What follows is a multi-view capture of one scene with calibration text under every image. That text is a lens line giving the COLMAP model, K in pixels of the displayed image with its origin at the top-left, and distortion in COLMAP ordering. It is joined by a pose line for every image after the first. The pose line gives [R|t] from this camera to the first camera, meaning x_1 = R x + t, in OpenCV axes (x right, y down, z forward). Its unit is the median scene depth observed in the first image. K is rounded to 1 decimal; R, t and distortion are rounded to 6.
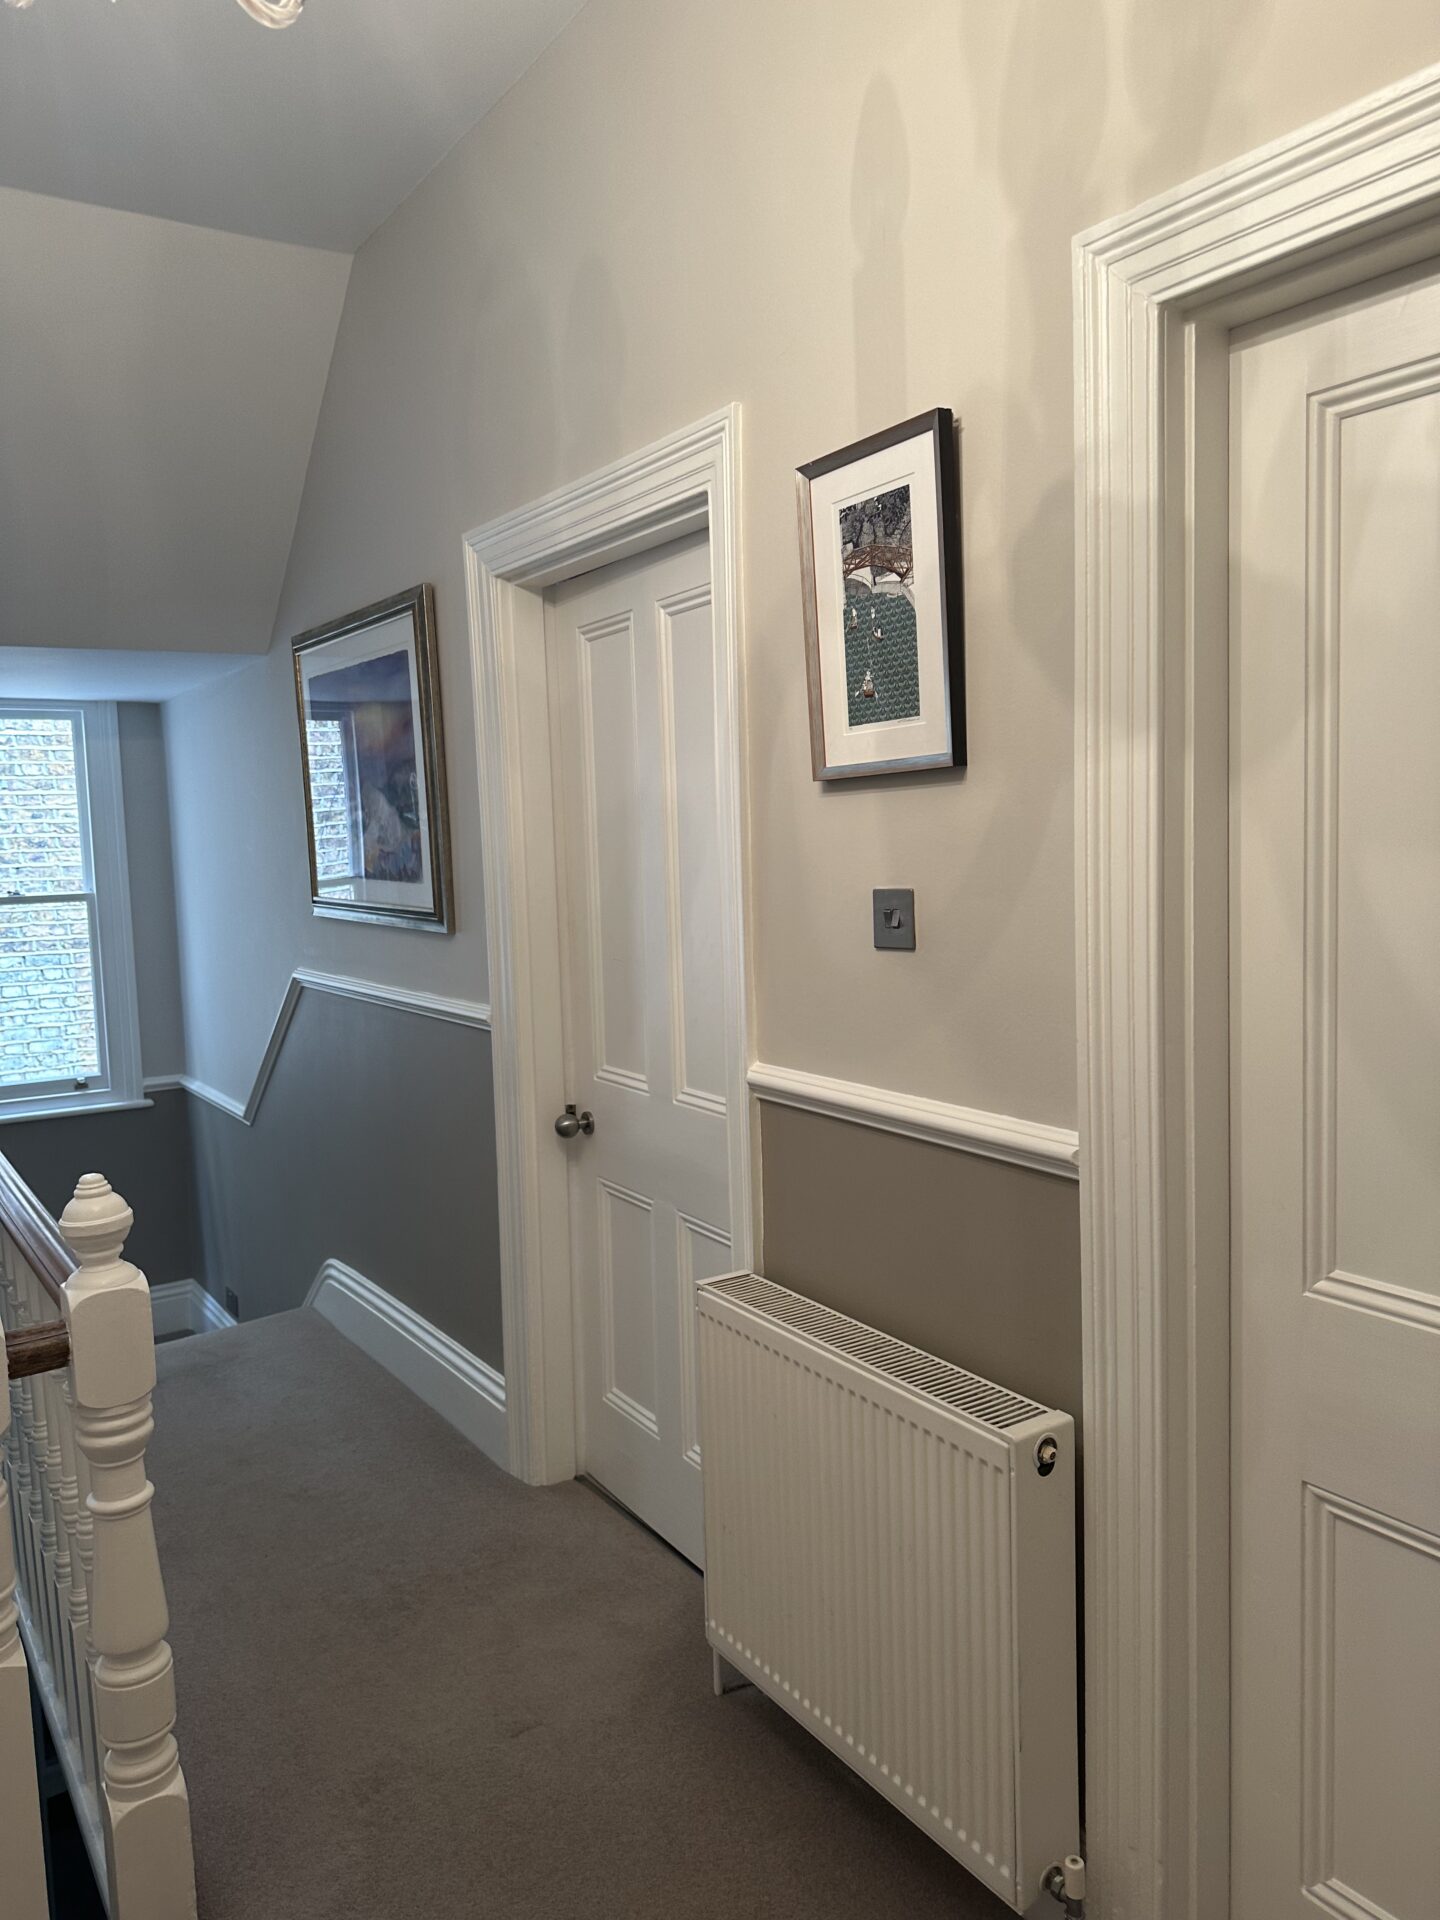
lens RADIAL K [[1350.9, 0, 728.6], [0, 1350.9, 933.0], [0, 0, 1]] dist [0.041892, -0.066517]
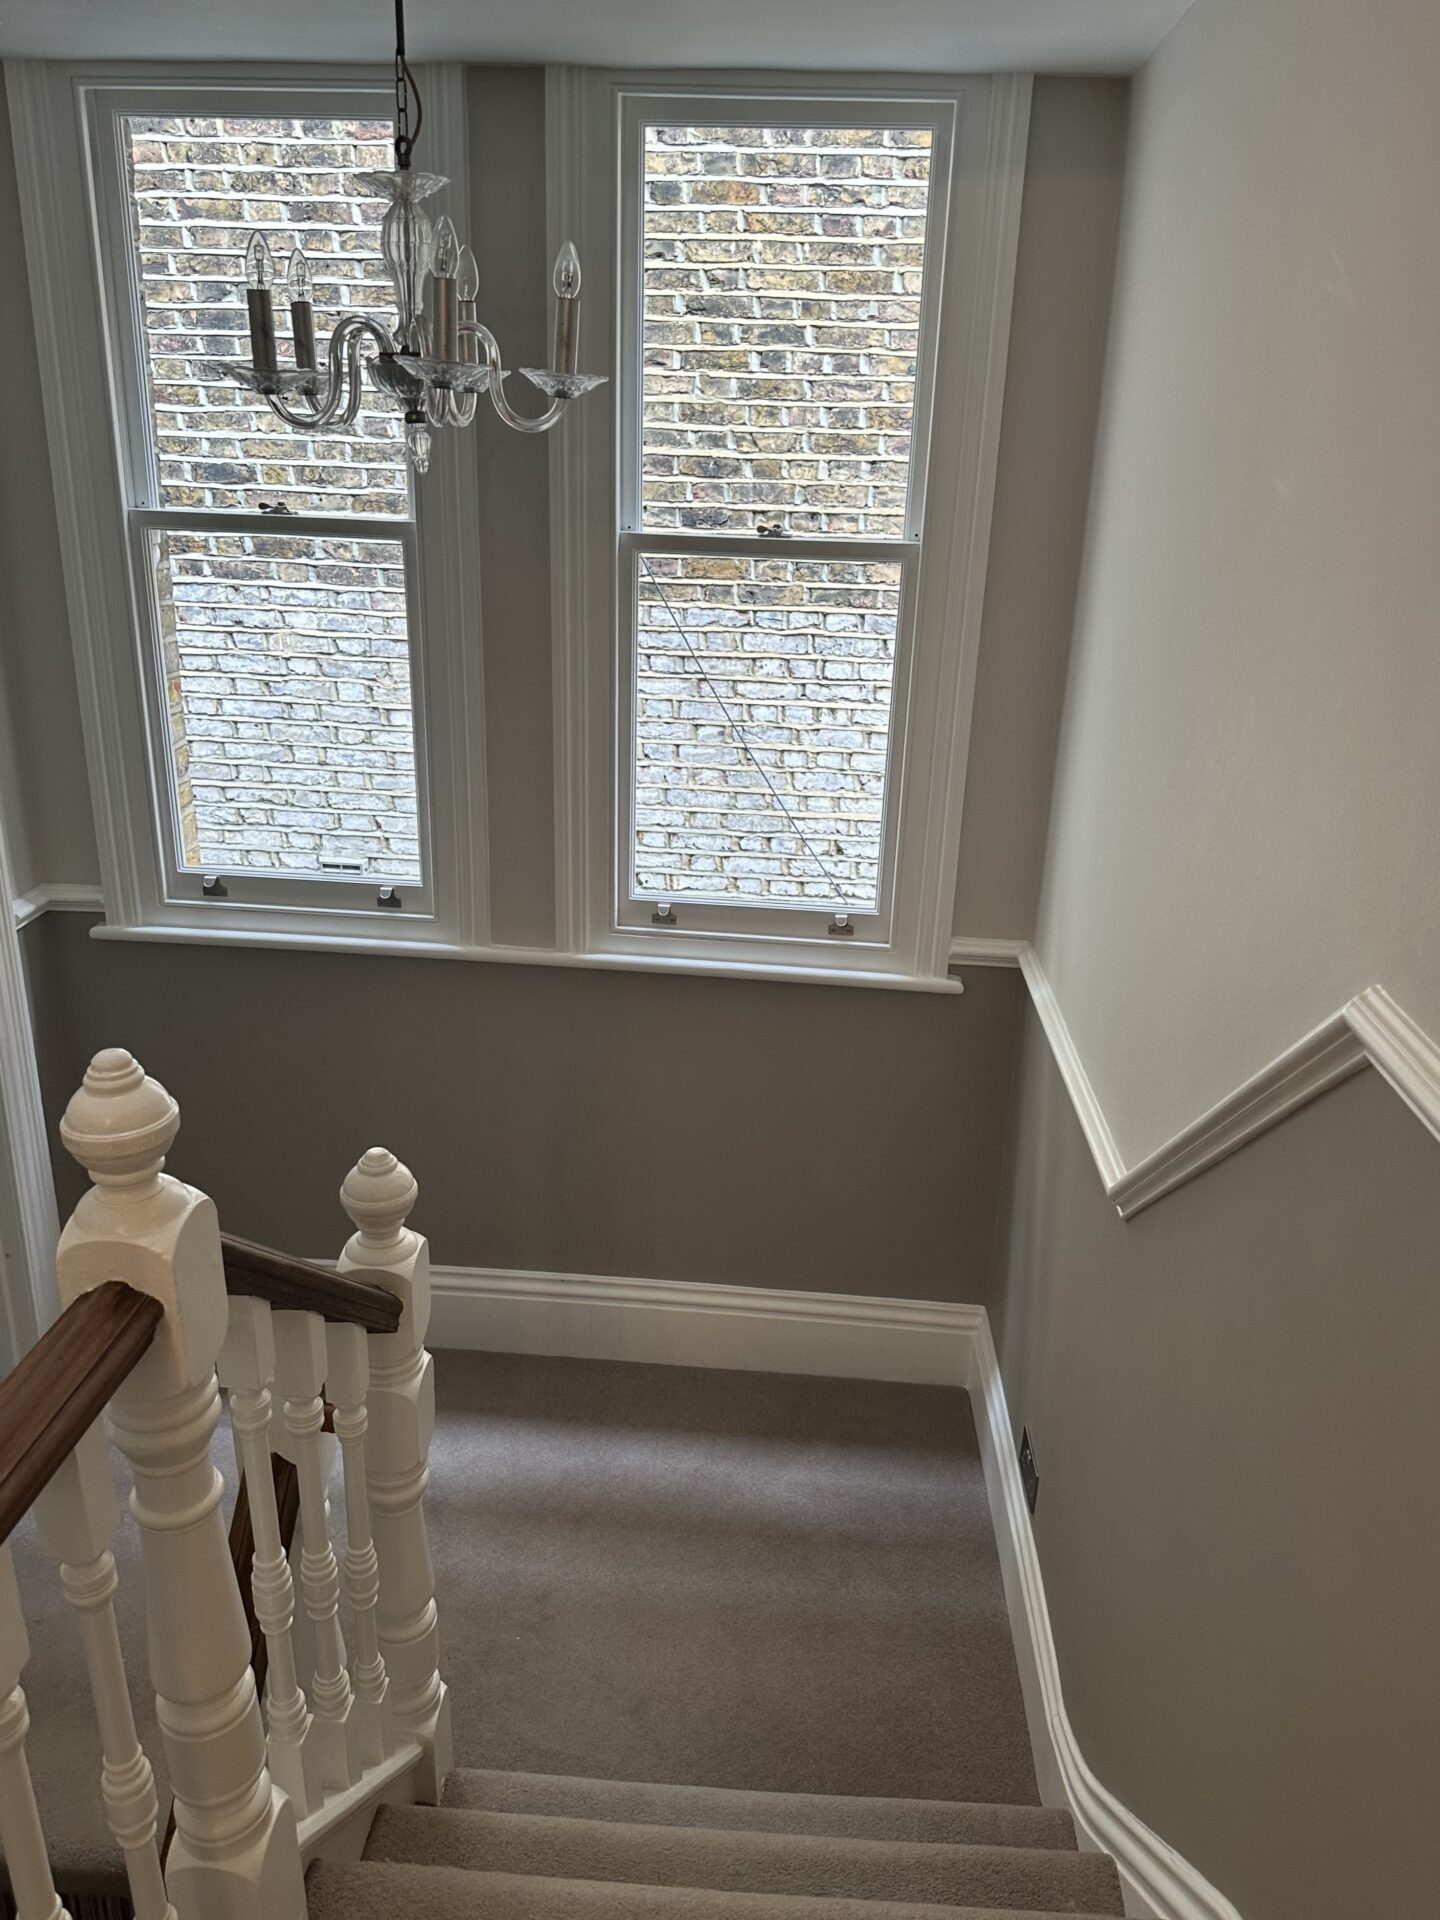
lens RADIAL K [[1341.0, 0, 707.3], [0, 1341.0, 958.7], [0, 0, 1]] dist [0.083375, -0.130281]
pose [[0.766283, 0.276253, -0.580081, -0.168695], [-0.084220, 0.938244, 0.335567, -0.036943], [0.636959, -0.208285, 0.742227, 0.461223]]
